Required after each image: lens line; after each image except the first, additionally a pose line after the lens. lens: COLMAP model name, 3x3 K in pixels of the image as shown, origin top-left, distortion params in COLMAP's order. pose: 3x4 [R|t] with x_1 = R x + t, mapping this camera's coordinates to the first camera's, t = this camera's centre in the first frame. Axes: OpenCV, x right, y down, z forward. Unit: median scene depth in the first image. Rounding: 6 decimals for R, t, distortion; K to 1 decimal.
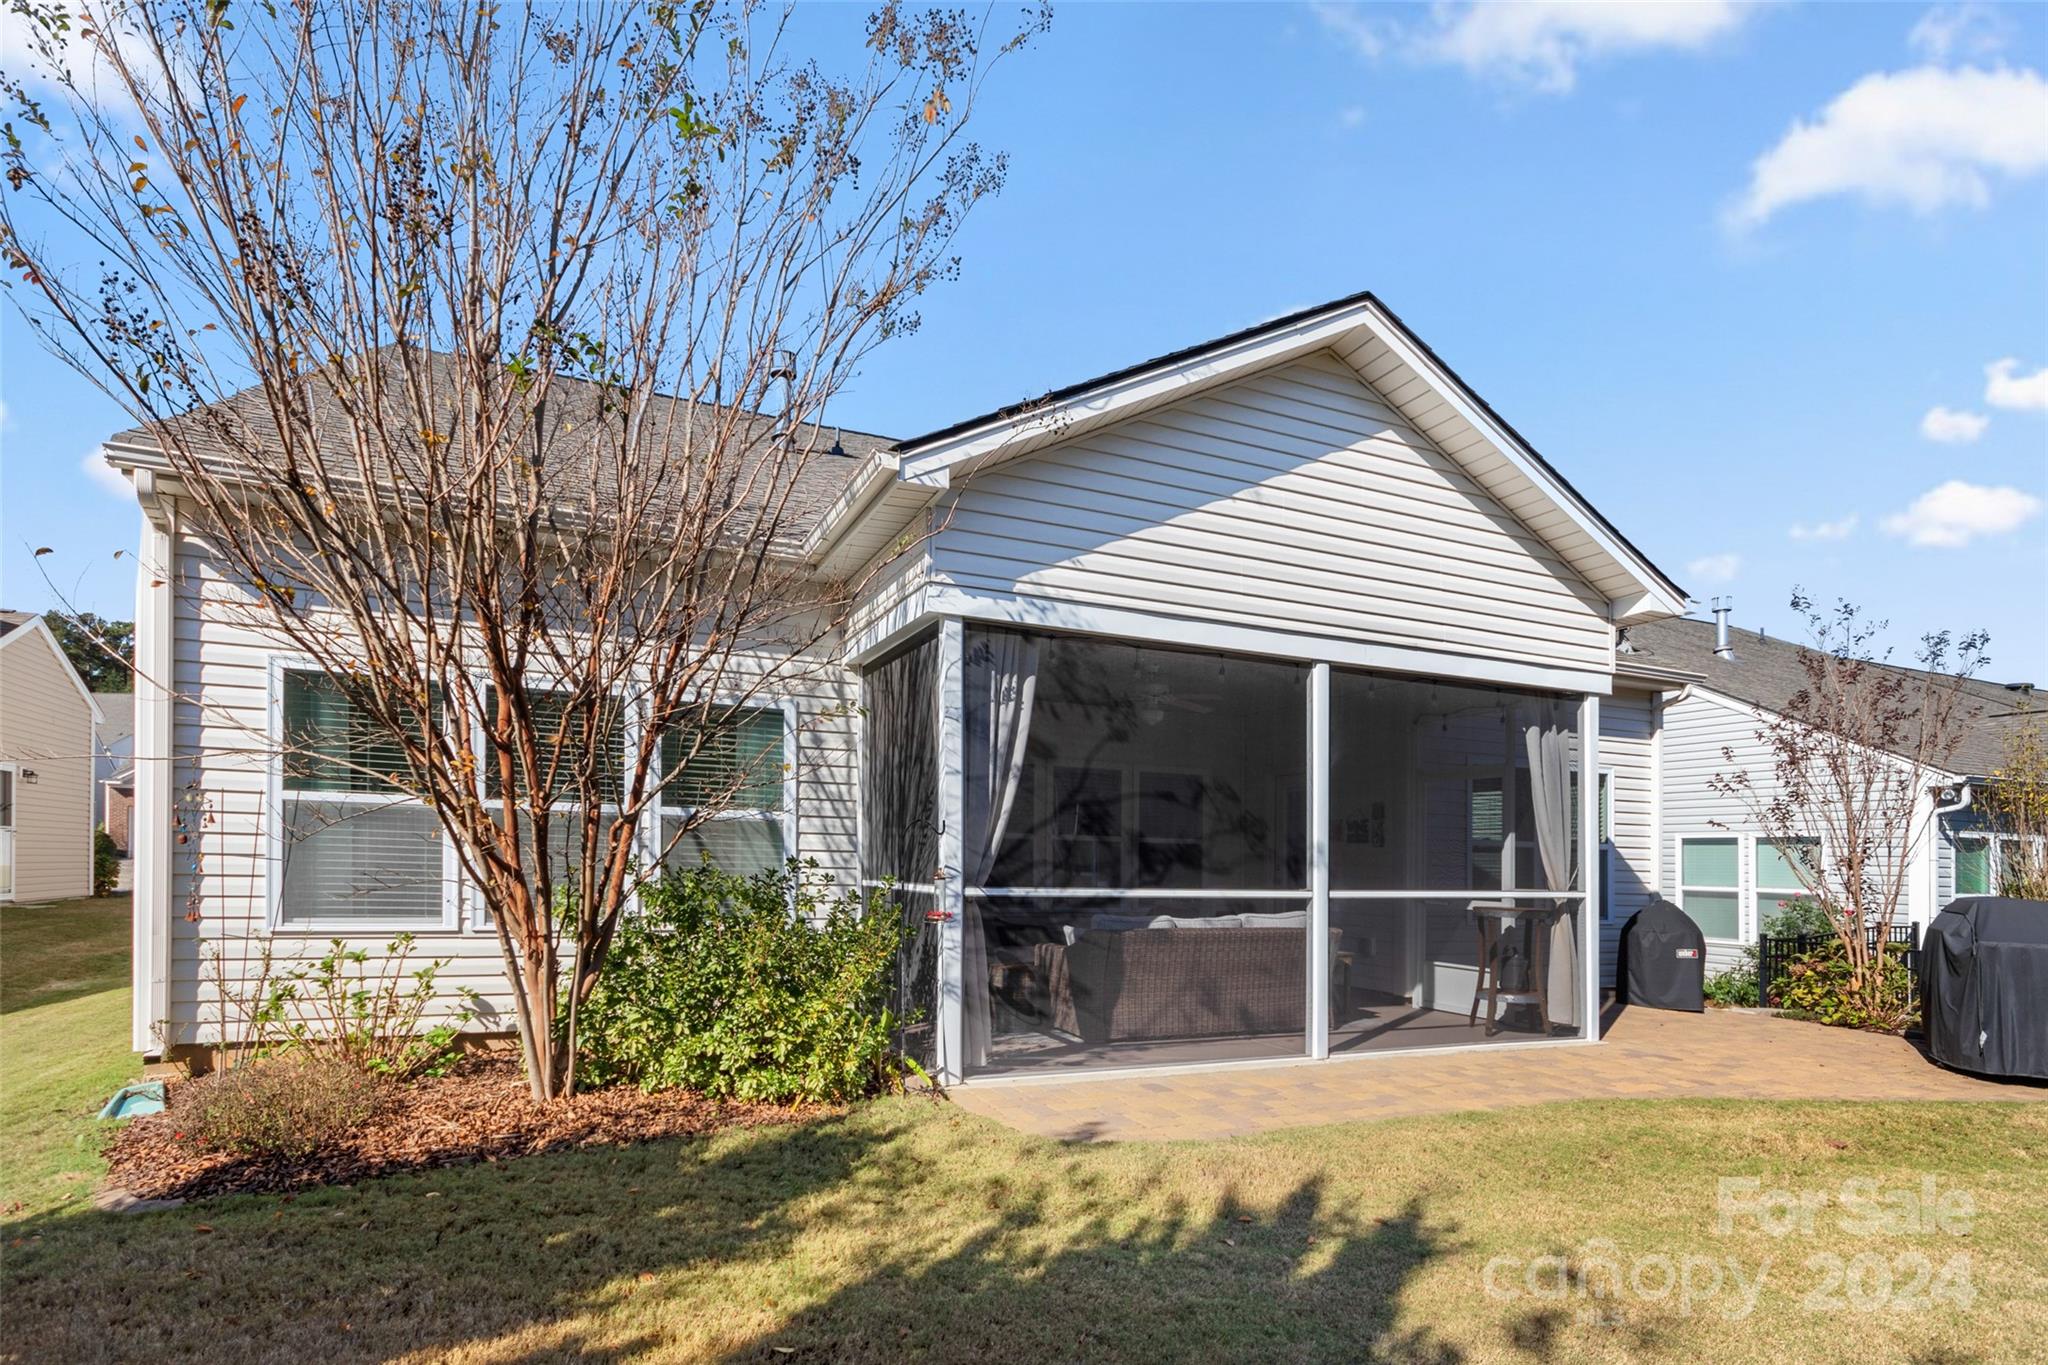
lens RADIAL K [[958.2, 0, 1031.2], [0, 958.2, 688.4], [0, 0, 1]] dist [0.000857, 0.000103]
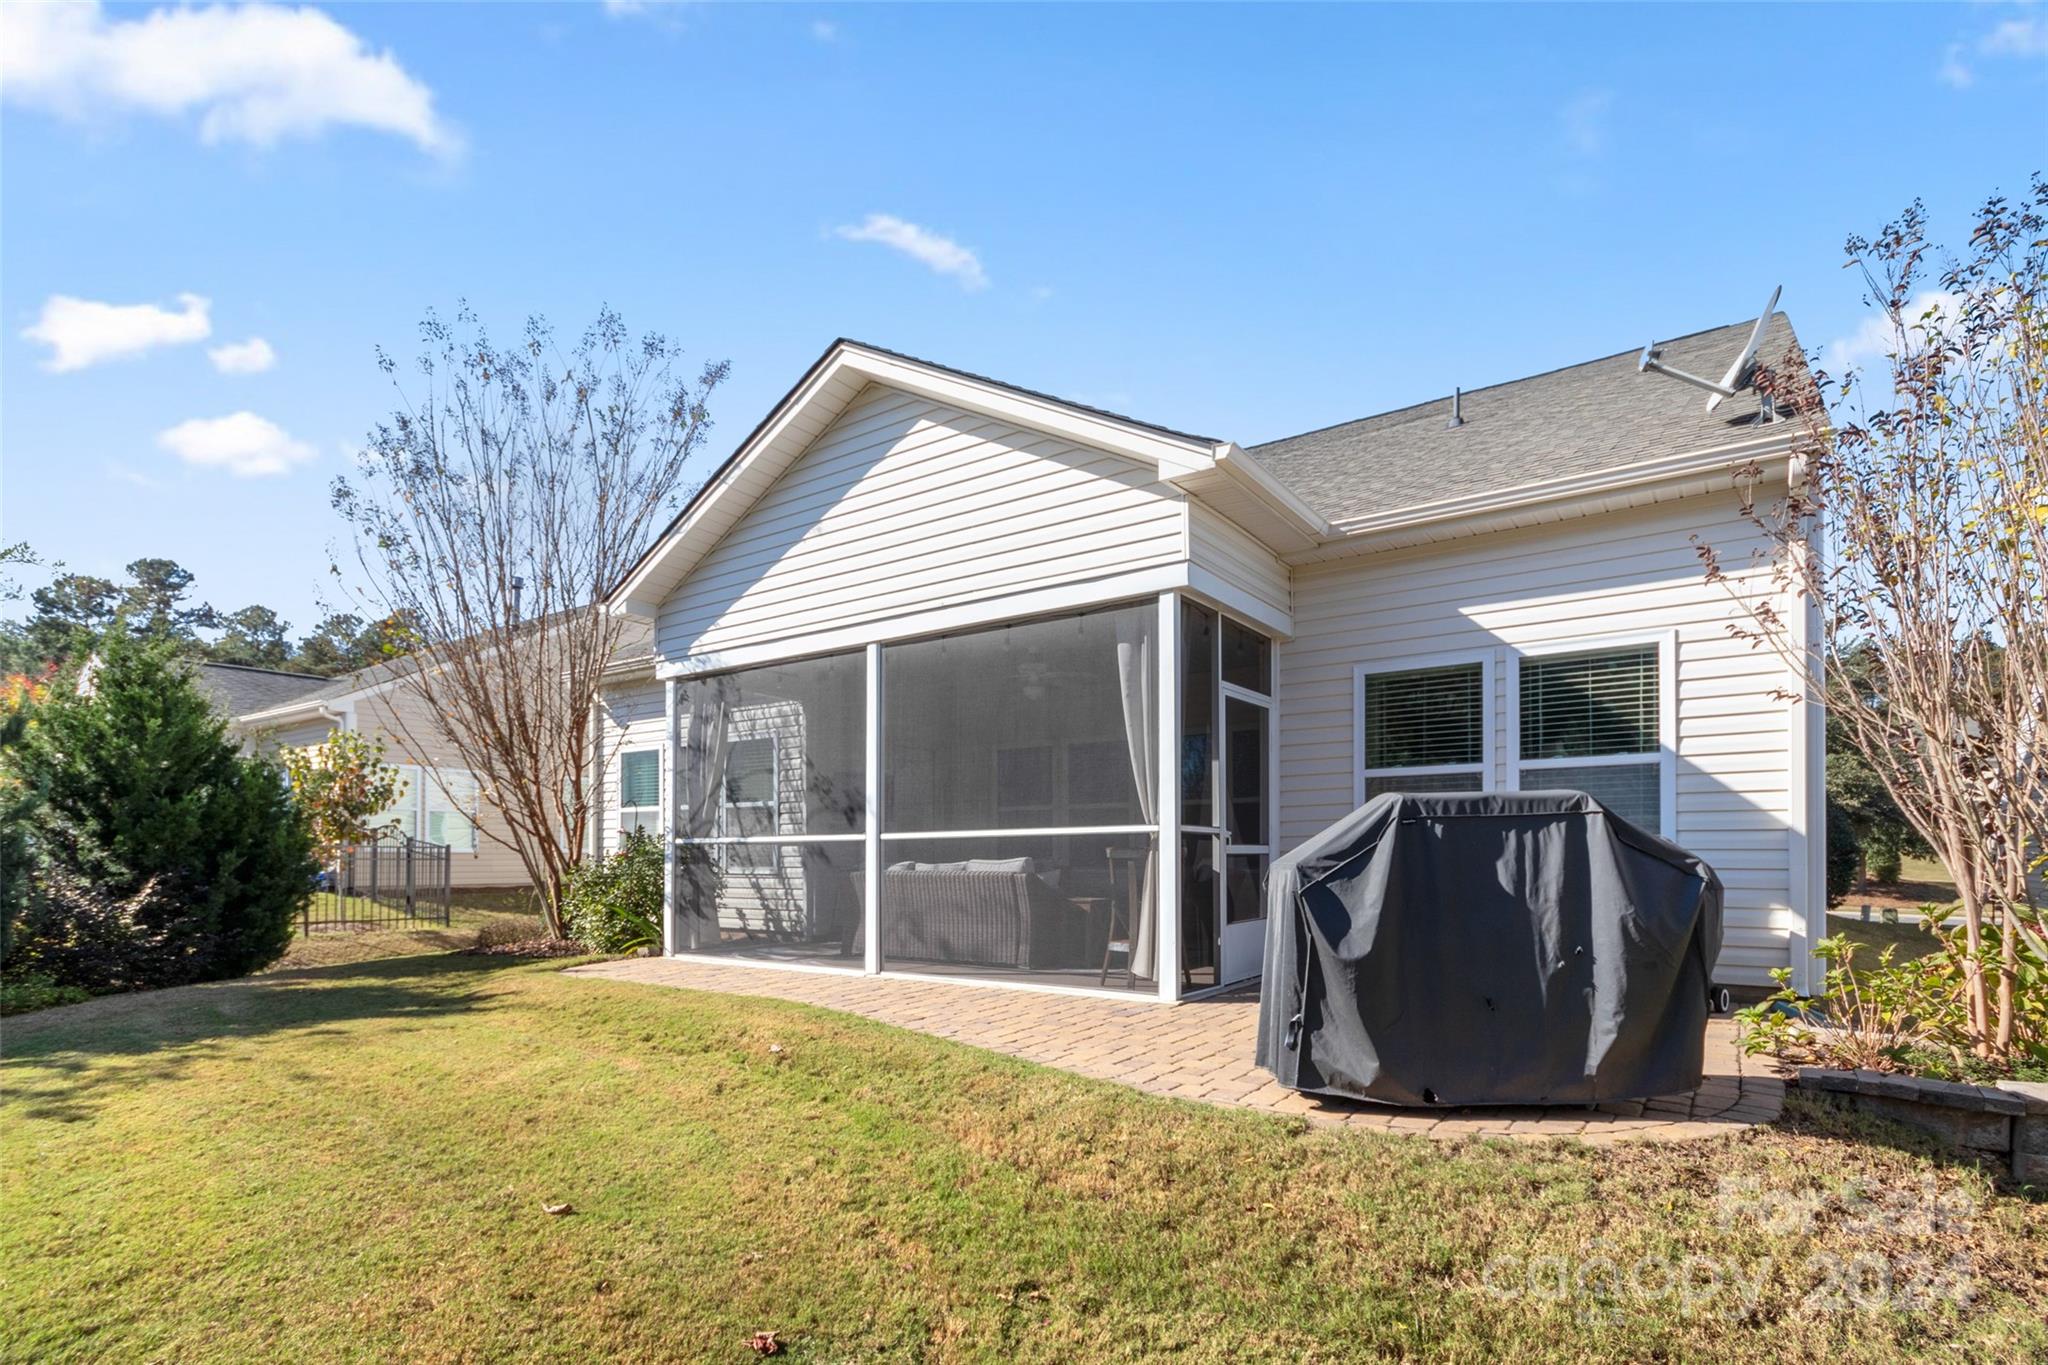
lens RADIAL K [[920.3, 0, 1031.3], [0, 920.3, 662.5], [0, 0, 1]] dist [-0.002807, -0.000214]
pose [[0.556181, -0.195211, -0.807809, 1.467215], [0.165665, 0.978555, -0.122412, 0.186039], [0.814382, -0.065743, 0.576594, 0.544504]]
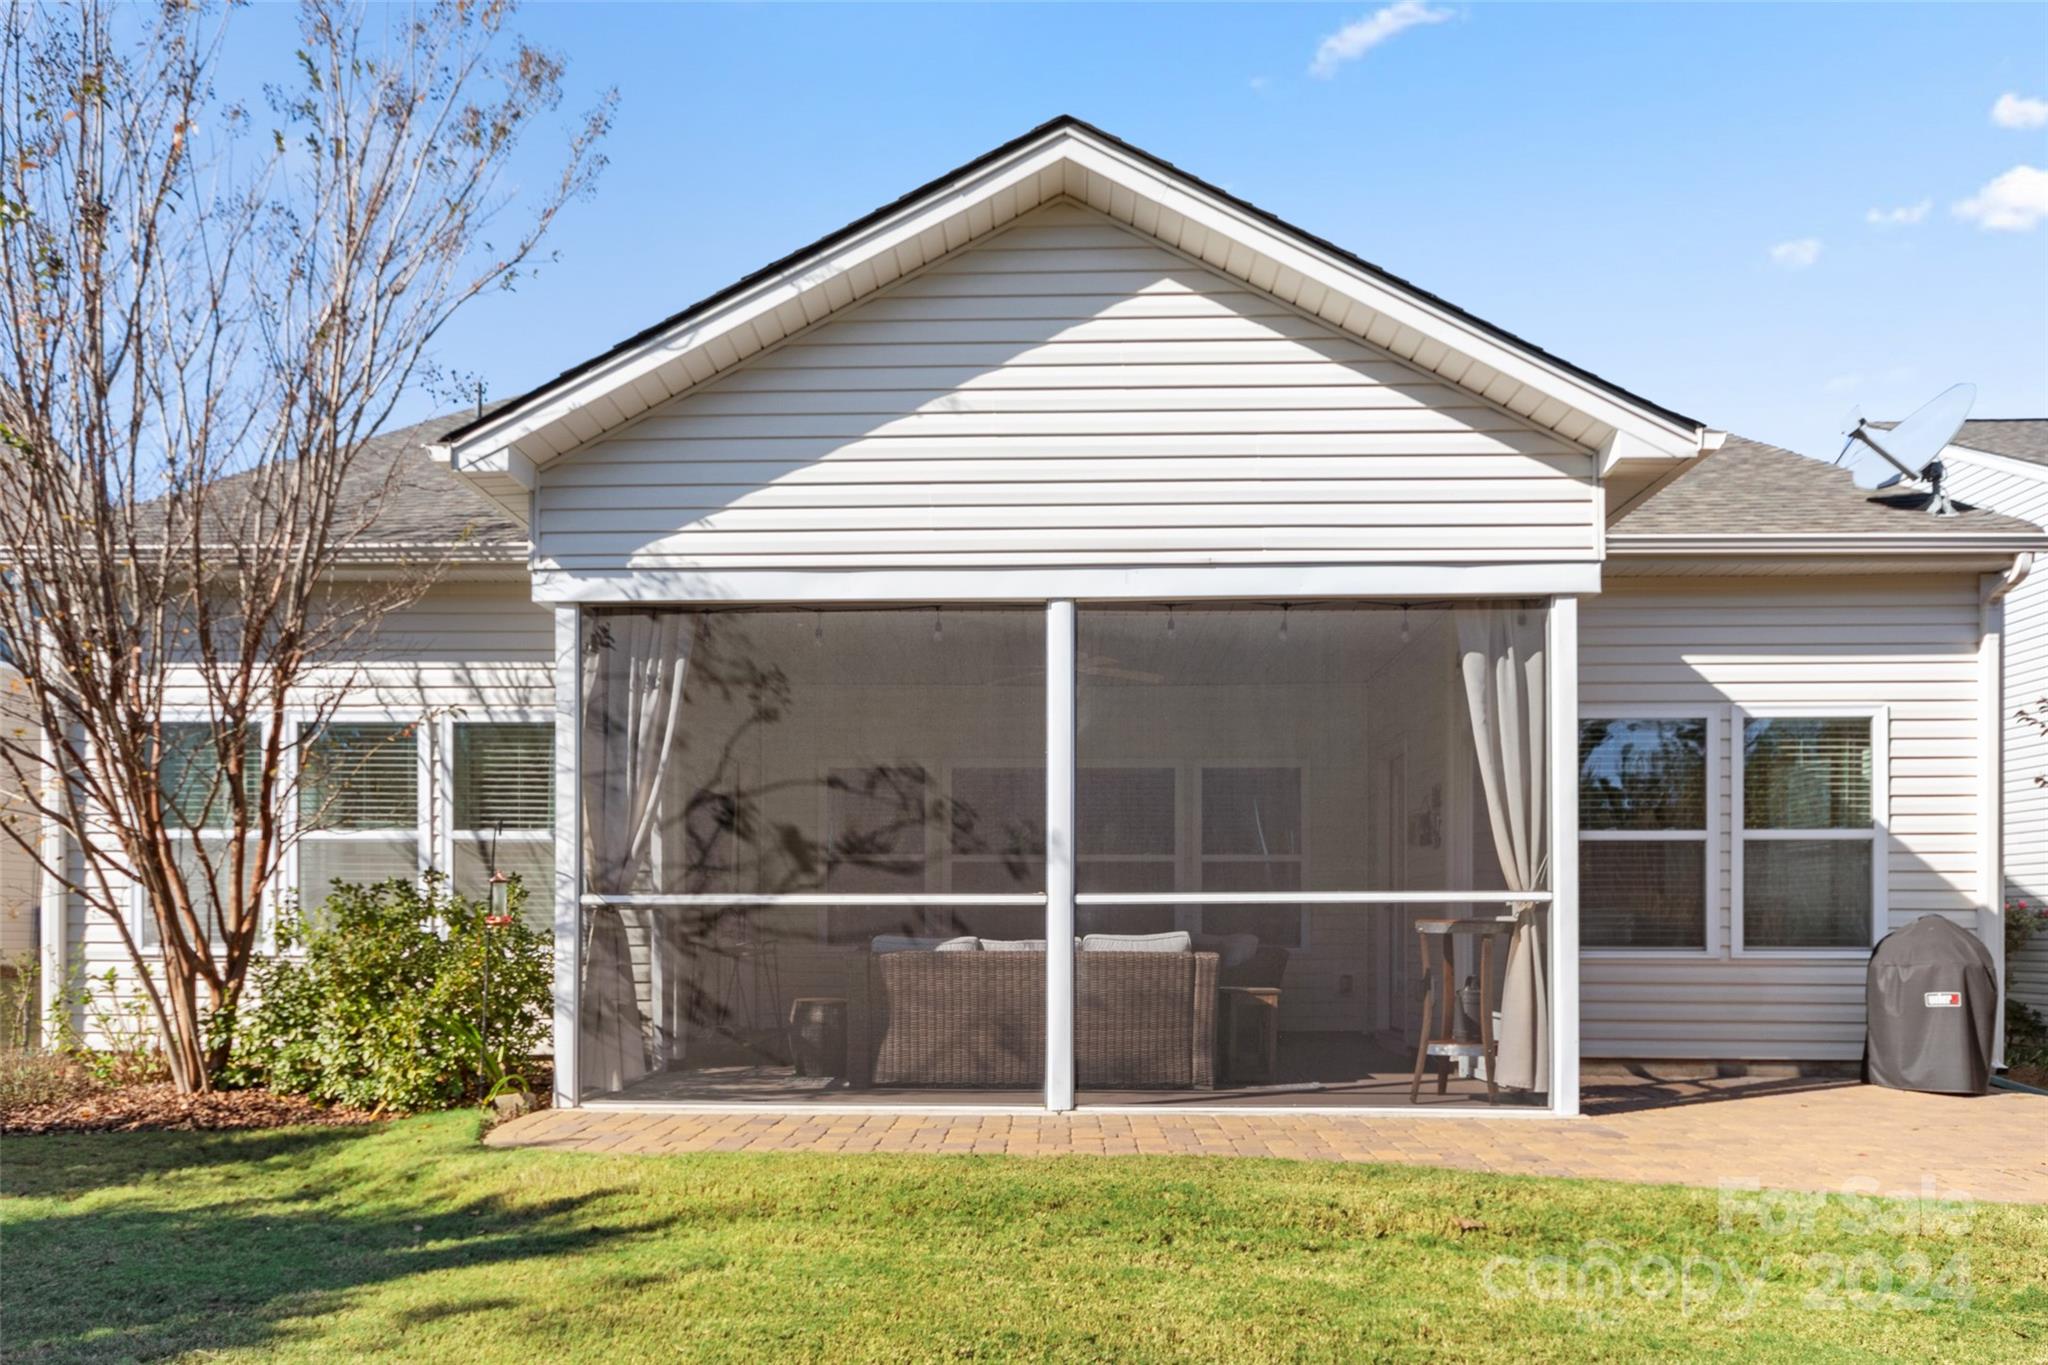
lens RADIAL K [[1276.9, 0, 1024.0], [0, 1276.9, 682.5], [0, 0, 1]] dist [0.001171, 0.000849]
pose [[0.909204, -0.098663, -0.404492, 0.753157], [0.092695, 0.995101, -0.034367, 0.078512], [0.405901, -0.006248, 0.913896, 0.049709]]
